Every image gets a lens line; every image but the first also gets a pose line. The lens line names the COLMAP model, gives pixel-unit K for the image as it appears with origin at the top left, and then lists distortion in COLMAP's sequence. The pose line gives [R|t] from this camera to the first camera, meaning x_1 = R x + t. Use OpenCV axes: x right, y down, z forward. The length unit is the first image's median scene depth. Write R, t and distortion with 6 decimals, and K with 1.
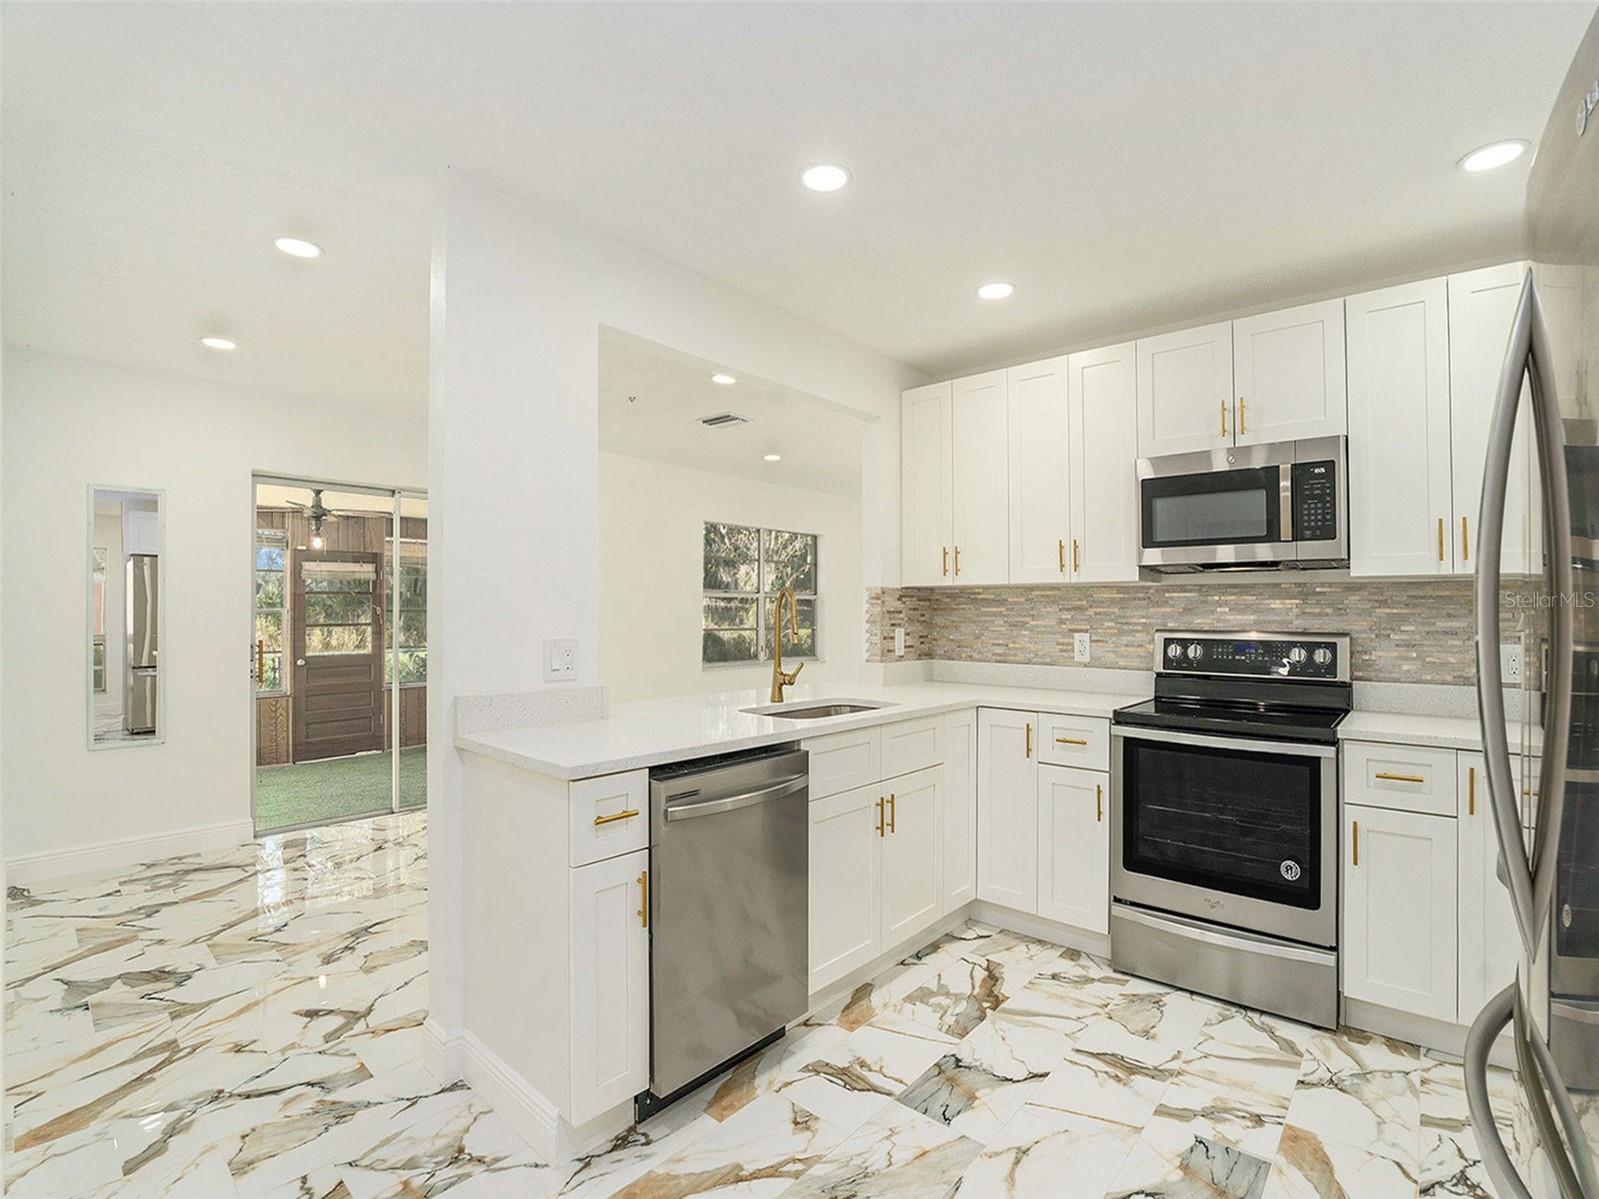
lens RADIAL K [[734.0, 0, 802.6], [0, 734.0, 591.0], [0, 0, 1]] dist [-0.066959, 0.008538]
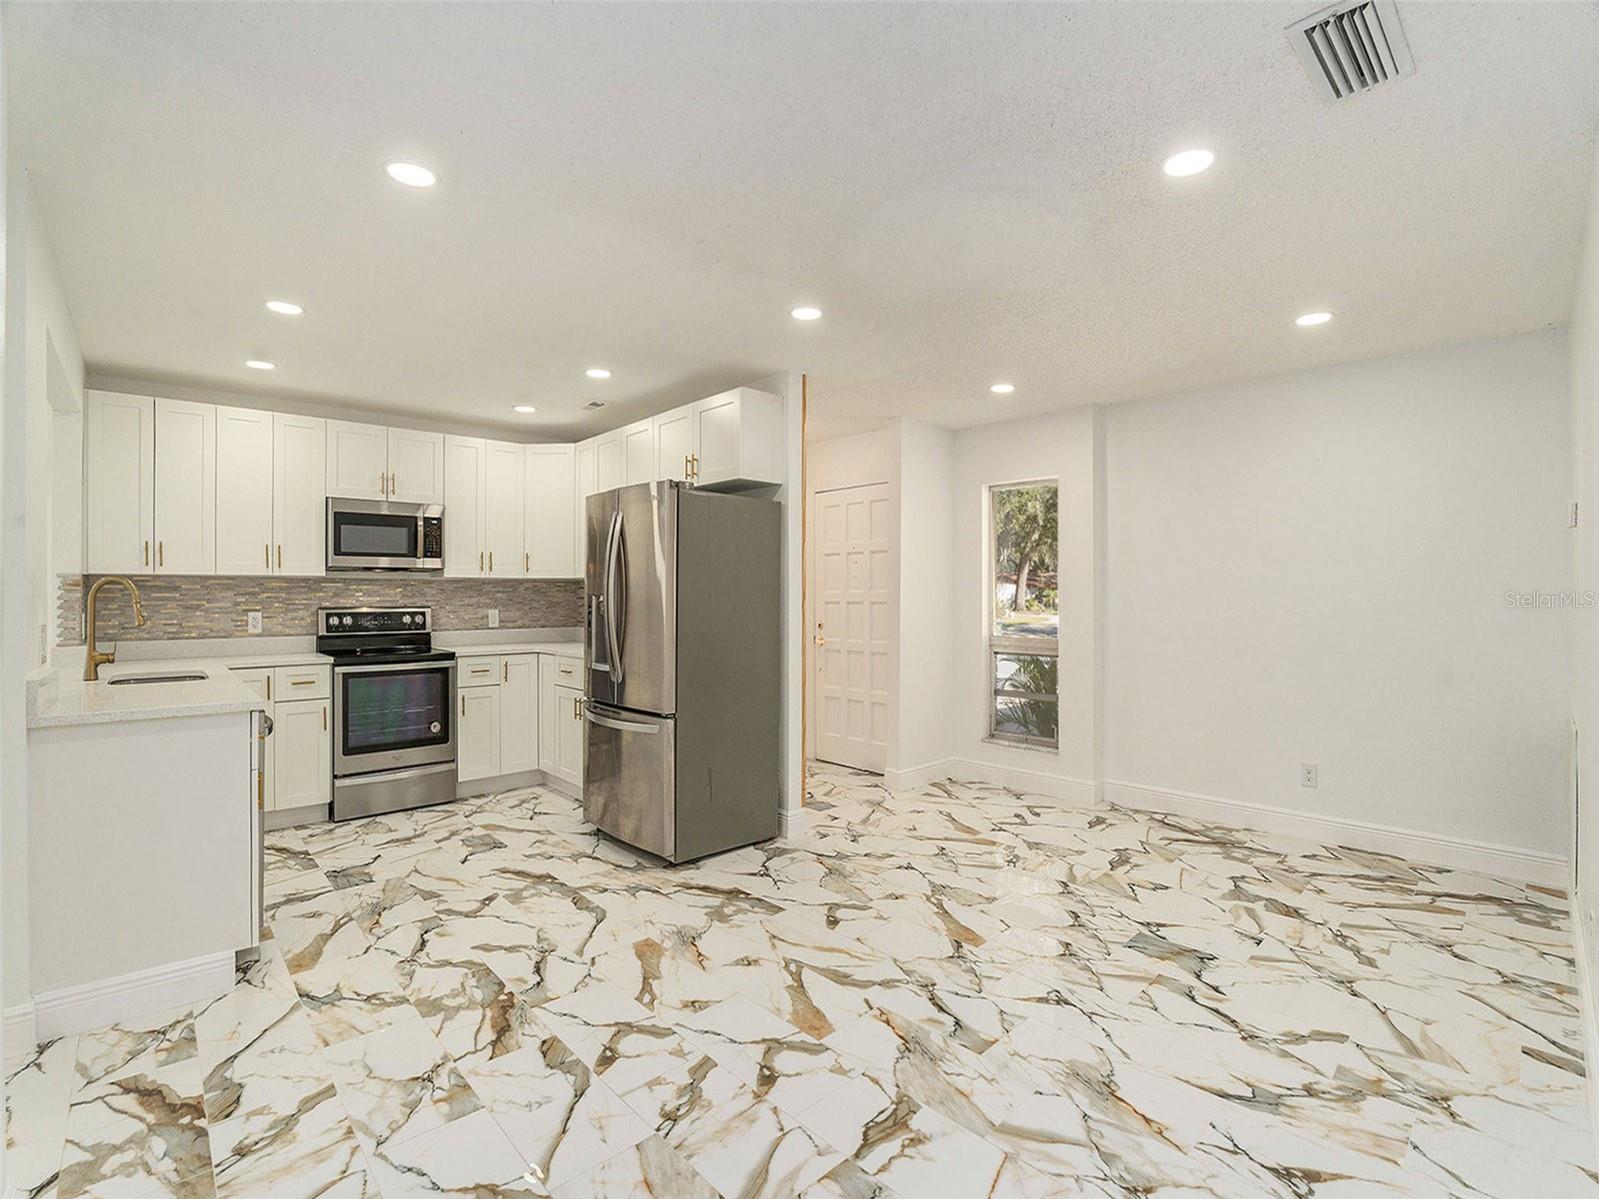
lens RADIAL K [[734.0, 0, 792.9], [0, 734.0, 580.4], [0, 0, 1]] dist [-0.066959, 0.008538]
pose [[0.103812, 0.013028, 0.994512, -1.040449], [-0.021624, 0.999707, -0.010838, -0.010124], [-0.994362, -0.020380, 0.104064, -0.162506]]
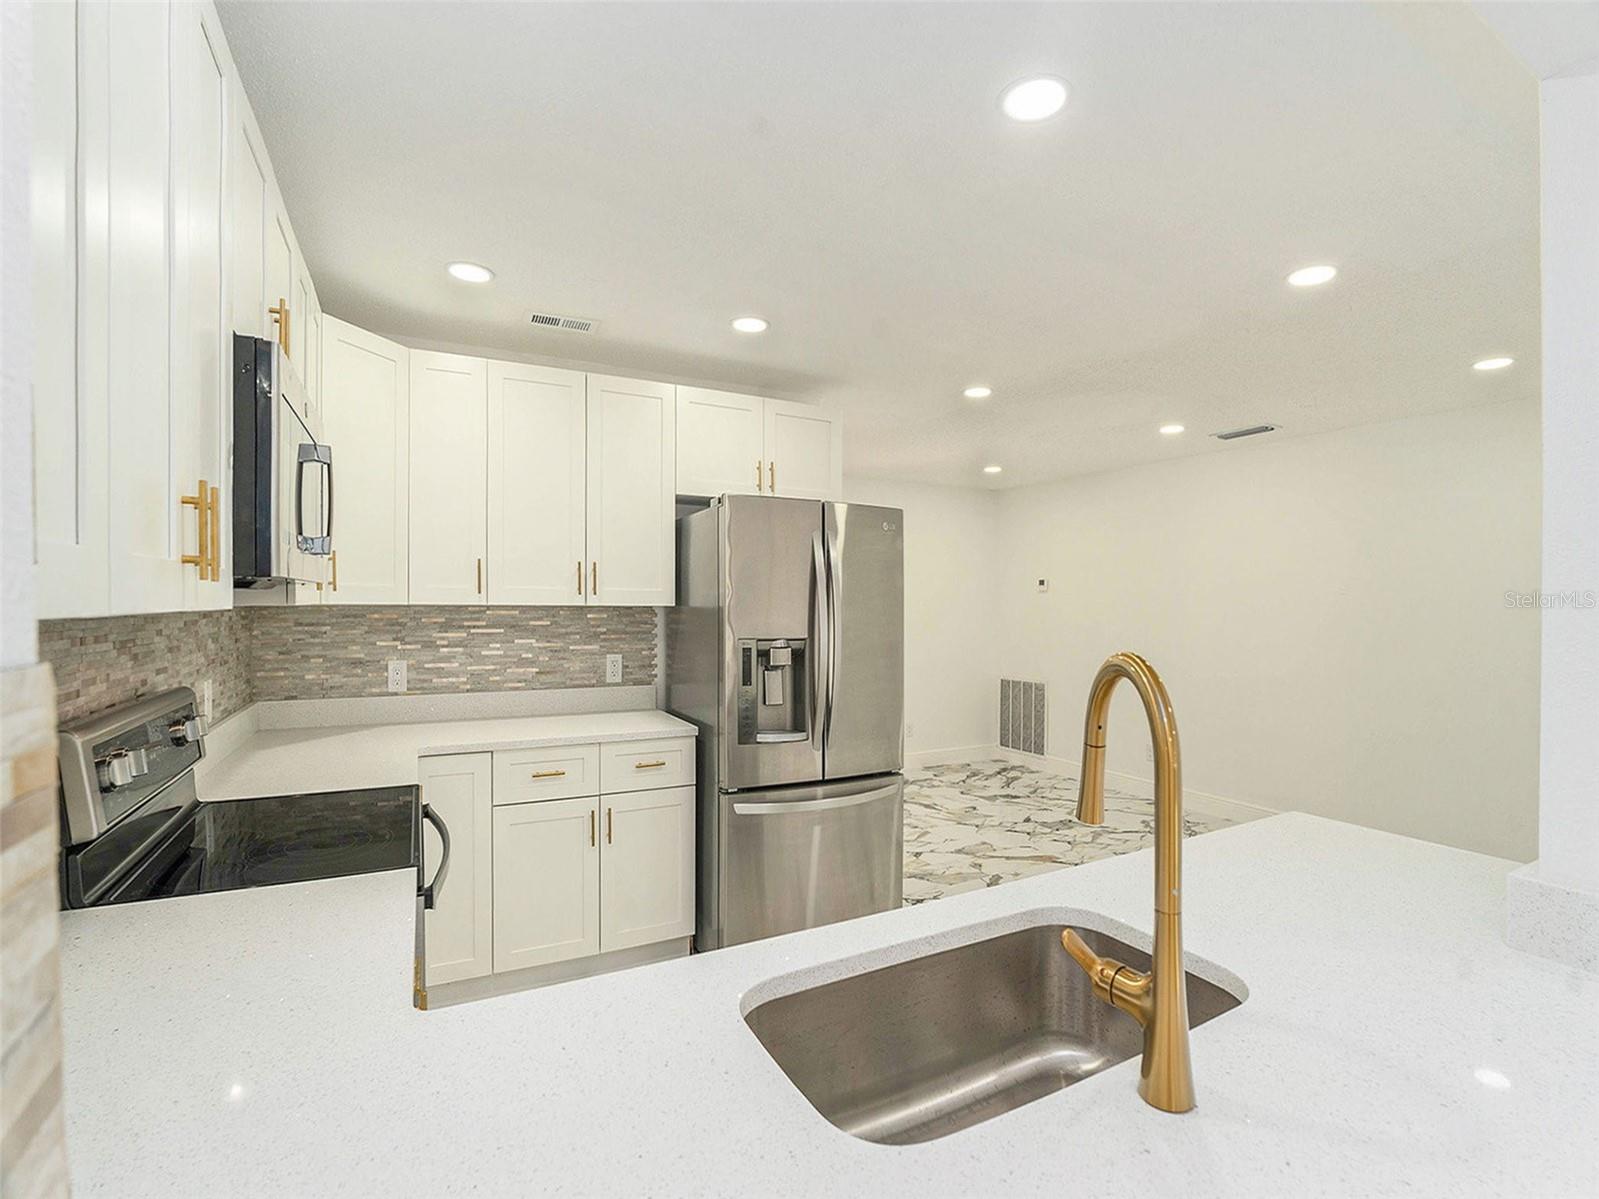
lens RADIAL K [[734.0, 0, 802.4], [0, 734.0, 582.7], [0, 0, 1]] dist [-0.066959, 0.008538]
pose [[-0.937983, -0.005902, 0.346630, 0.004187], [-0.025182, 0.998374, -0.051141, -0.016624], [-0.345764, -0.056698, -0.936607, 1.407505]]
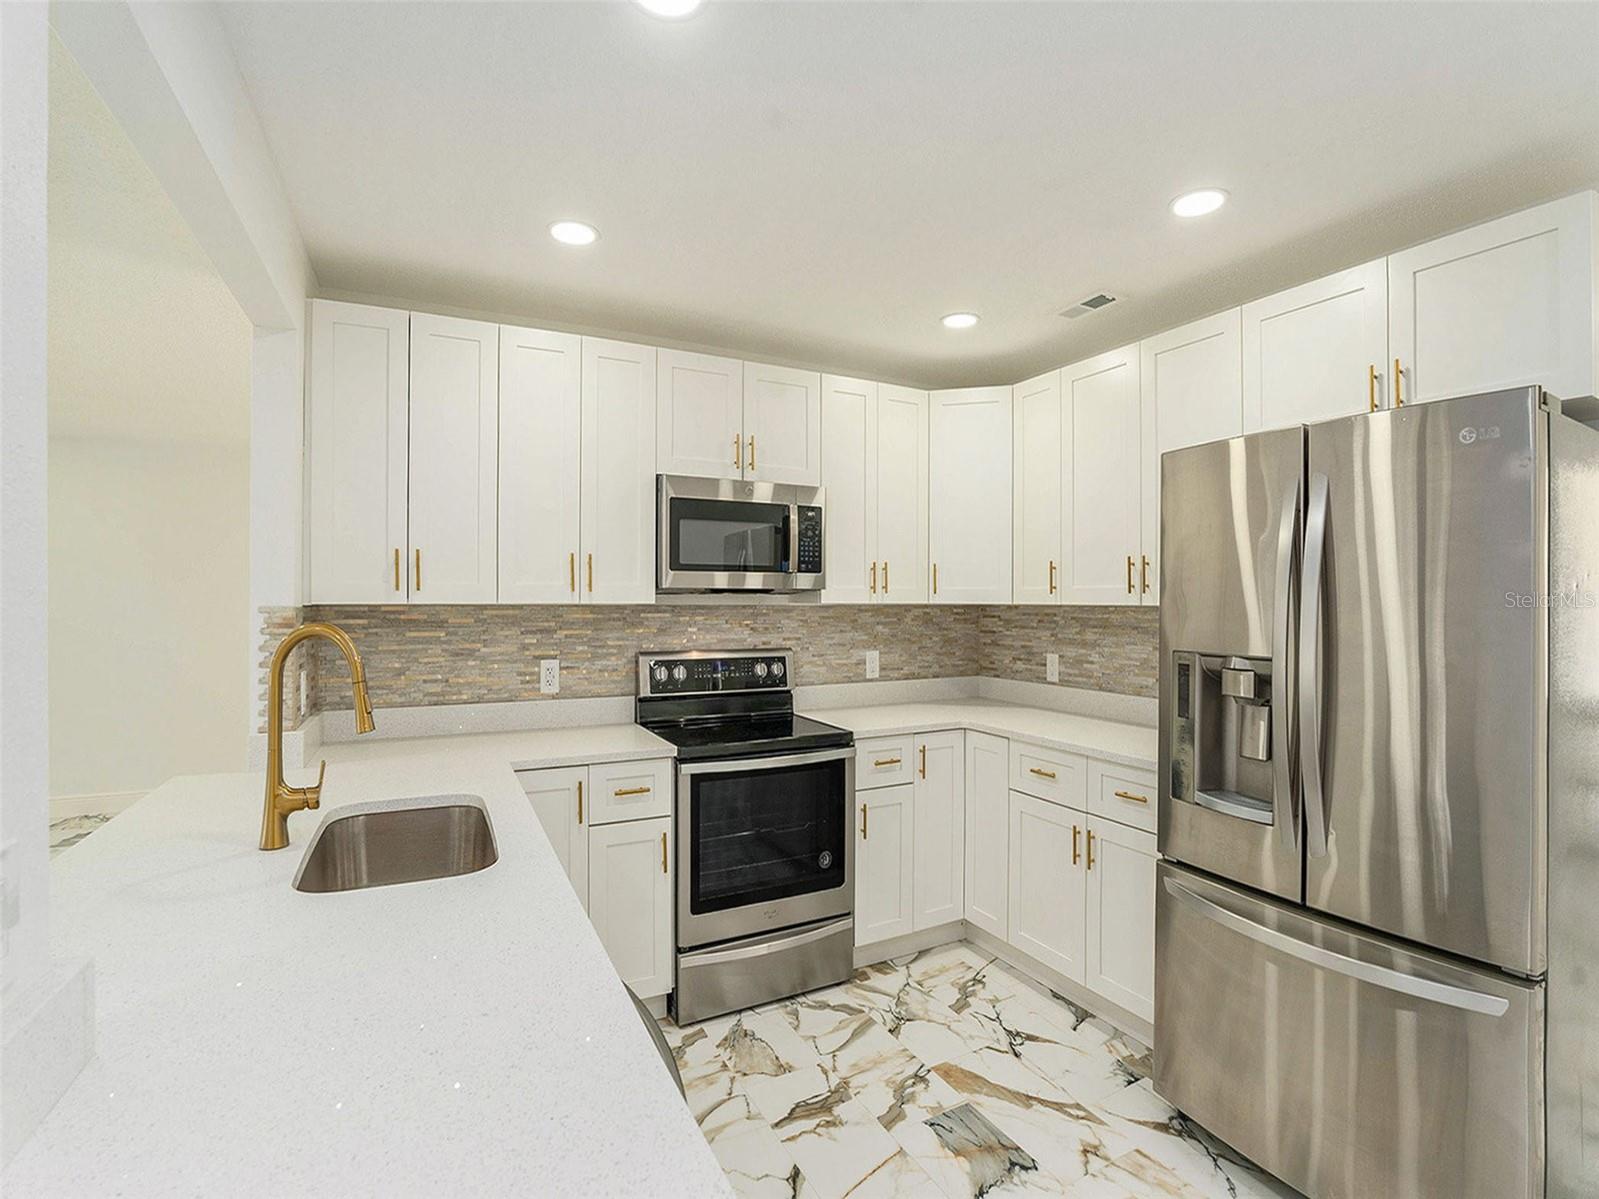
lens RADIAL K [[734.0, 0, 784.9], [0, 734.0, 577.0], [0, 0, 1]] dist [-0.066959, 0.008538]
pose [[0.377930, 0.025005, 0.925497, -0.390358], [-0.024713, 0.999551, -0.016914, -0.040385], [-0.925504, -0.016479, 0.378378, 0.534880]]
